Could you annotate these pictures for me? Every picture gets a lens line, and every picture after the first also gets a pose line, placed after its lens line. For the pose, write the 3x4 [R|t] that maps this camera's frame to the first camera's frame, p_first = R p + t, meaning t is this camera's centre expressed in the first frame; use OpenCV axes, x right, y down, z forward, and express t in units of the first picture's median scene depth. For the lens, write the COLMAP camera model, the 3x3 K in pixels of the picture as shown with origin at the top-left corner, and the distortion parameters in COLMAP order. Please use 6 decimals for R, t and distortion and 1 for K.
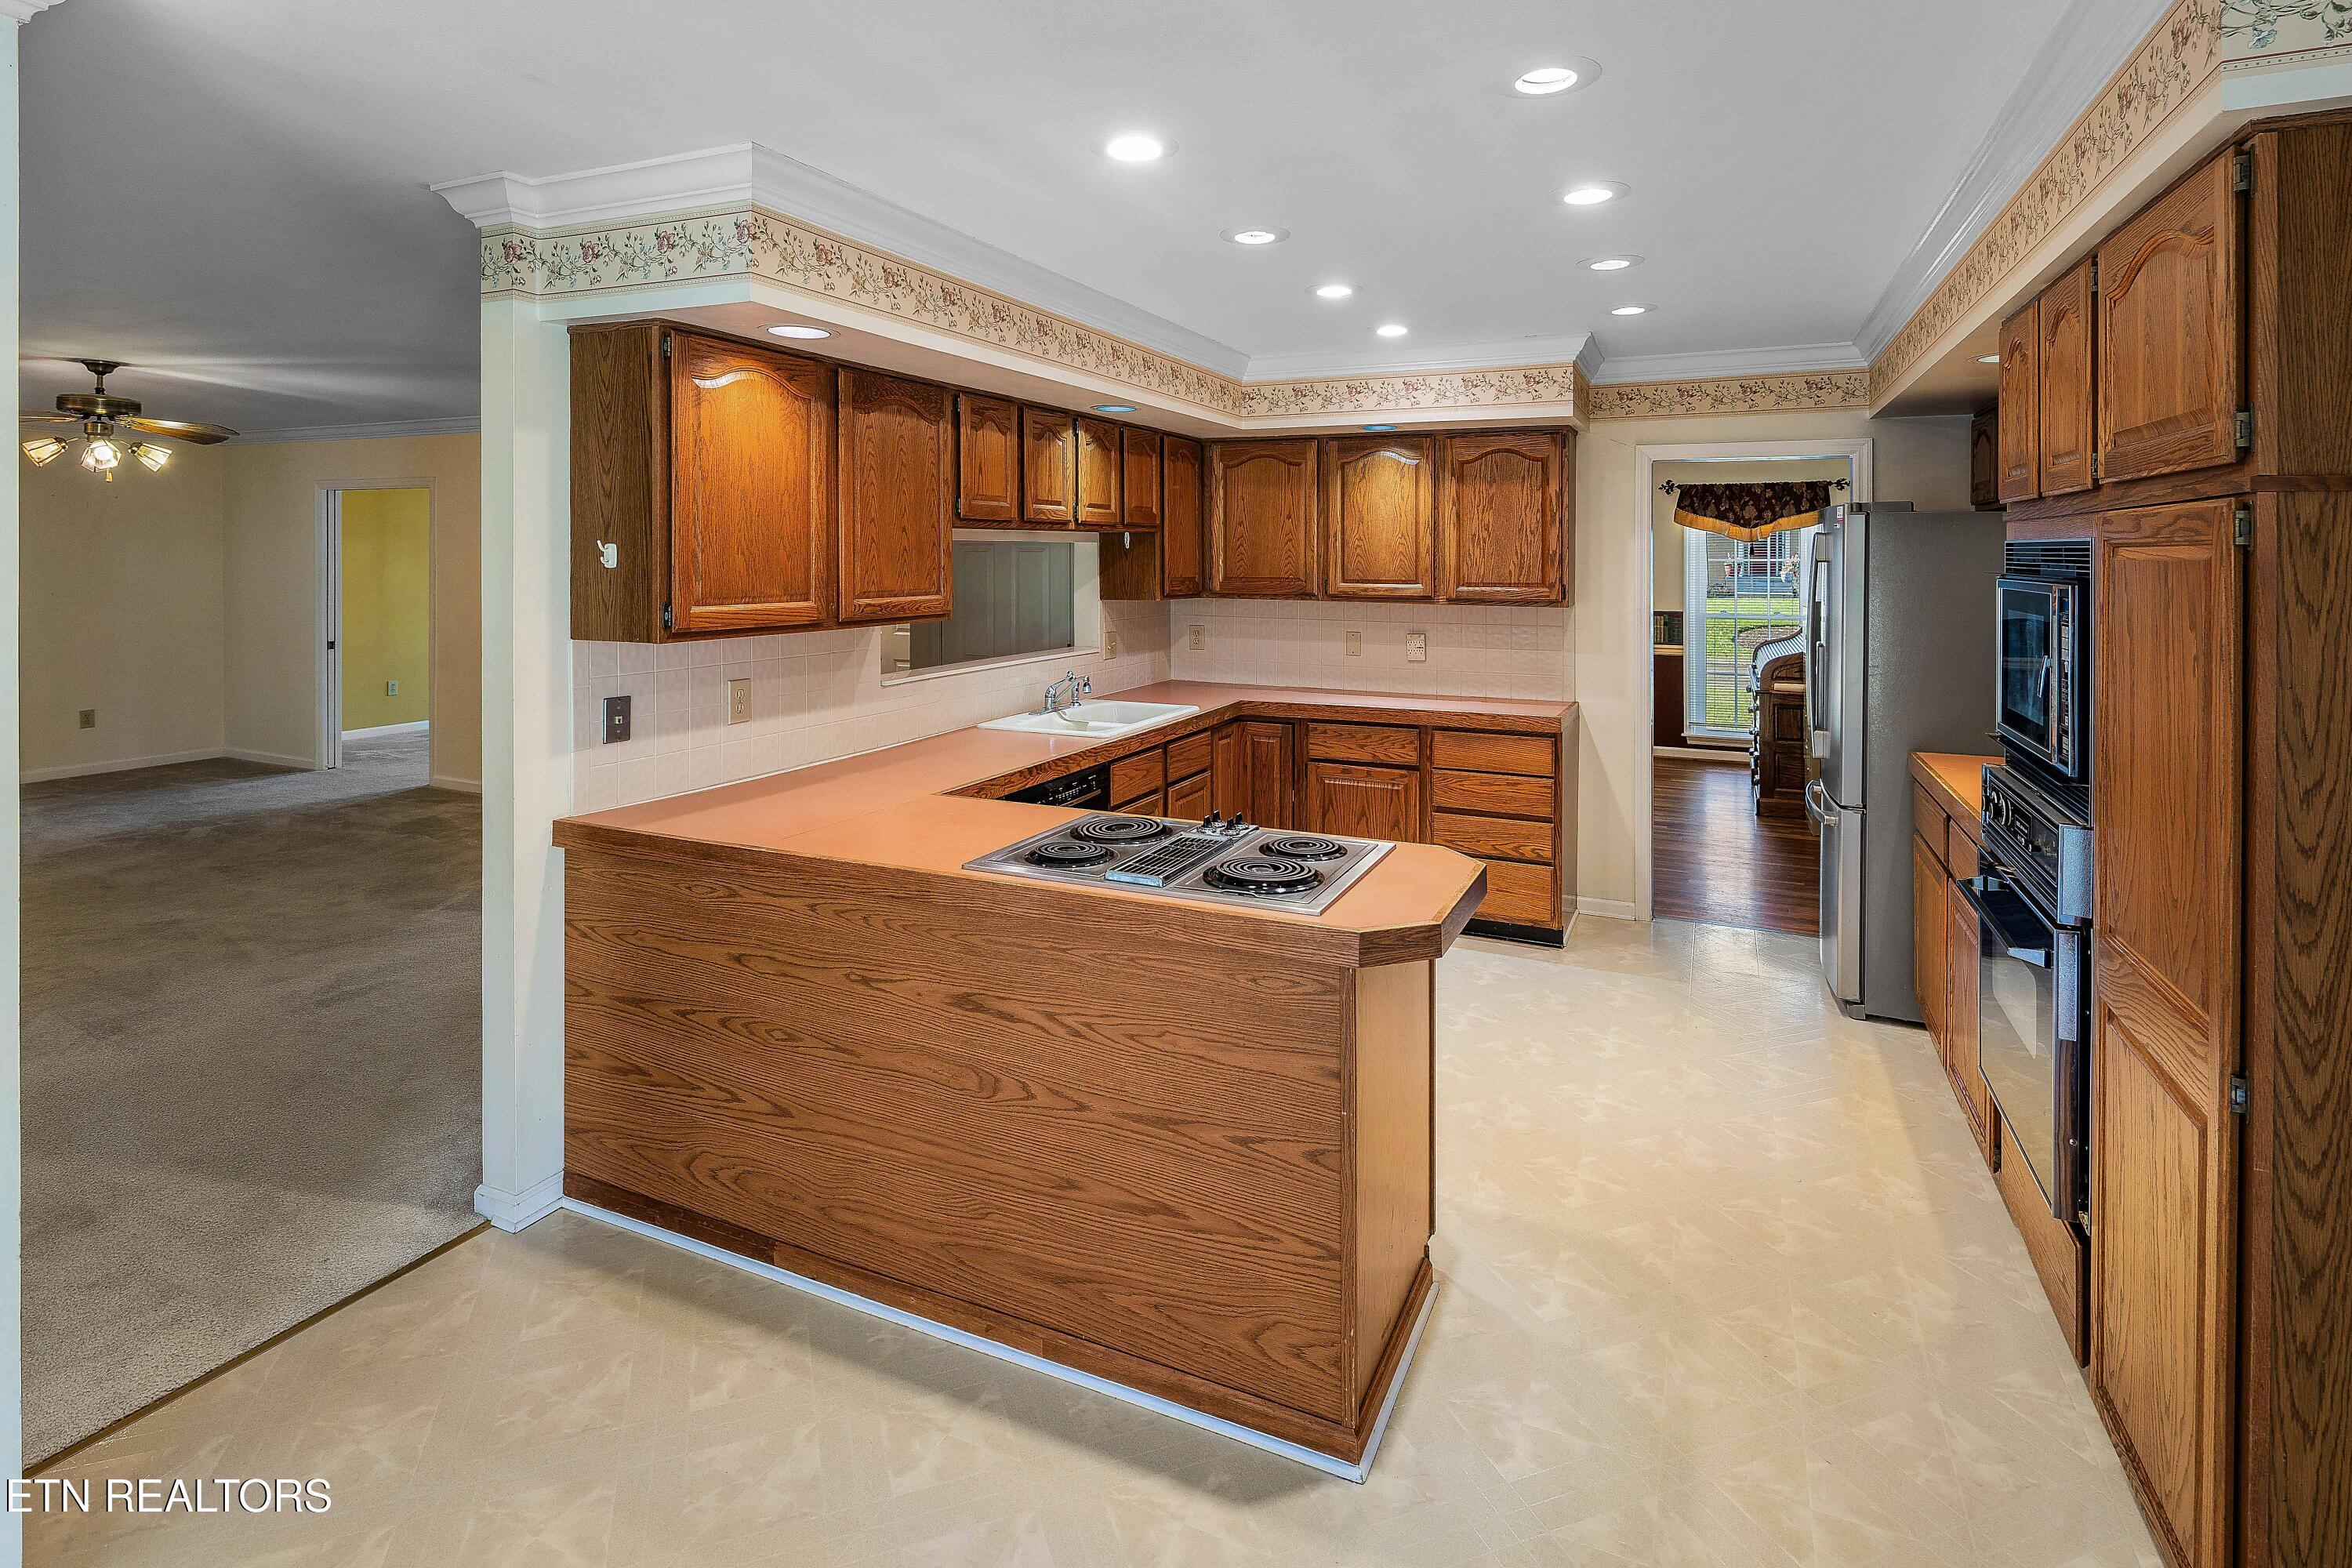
lens RADIAL K [[1163.2, 0, 1181.8], [0, 1163.2, 740.4], [0, 0, 1]] dist [0.000897, 0.000657]
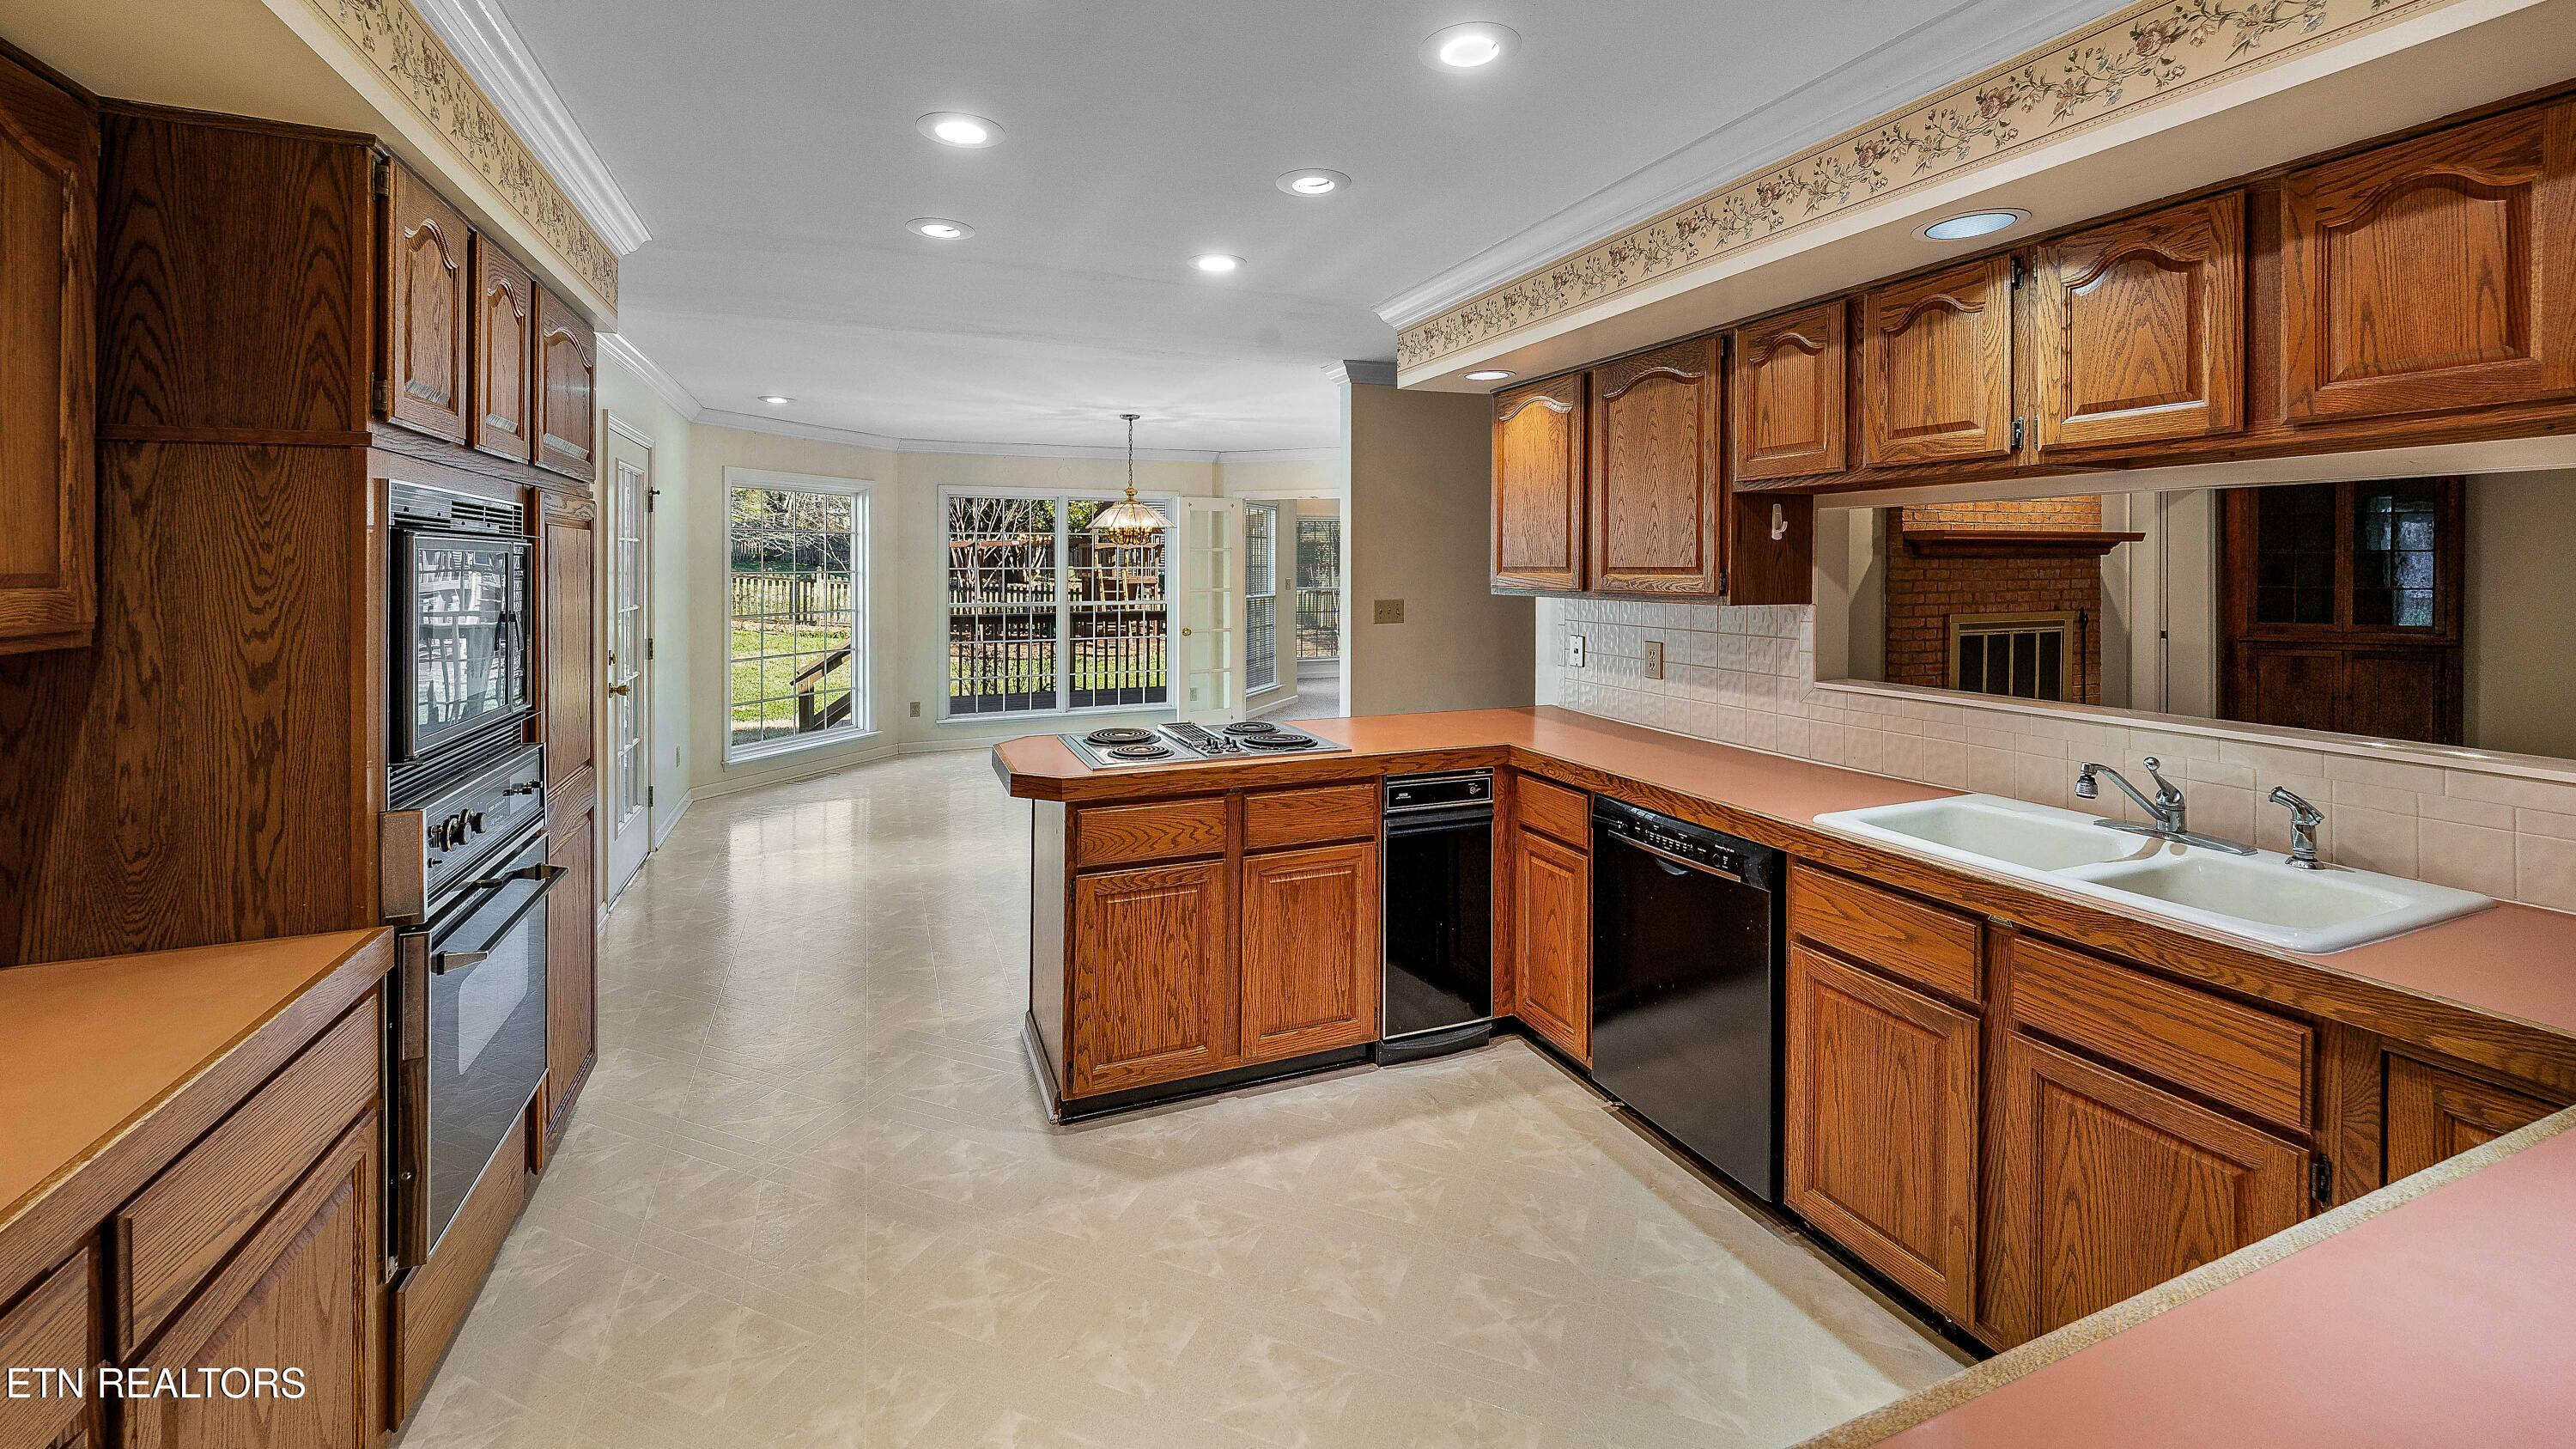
lens RADIAL K [[1032.0, 0, 1288.0], [0, 1032.0, 724.5], [0, 0, 1]] dist [0.000566, 0.000034]
pose [[-0.685429, 0.110084, -0.719770, 0.531377], [-0.112236, 0.960719, 0.253816, -0.164822], [0.719438, 0.254757, -0.646149, 1.199917]]
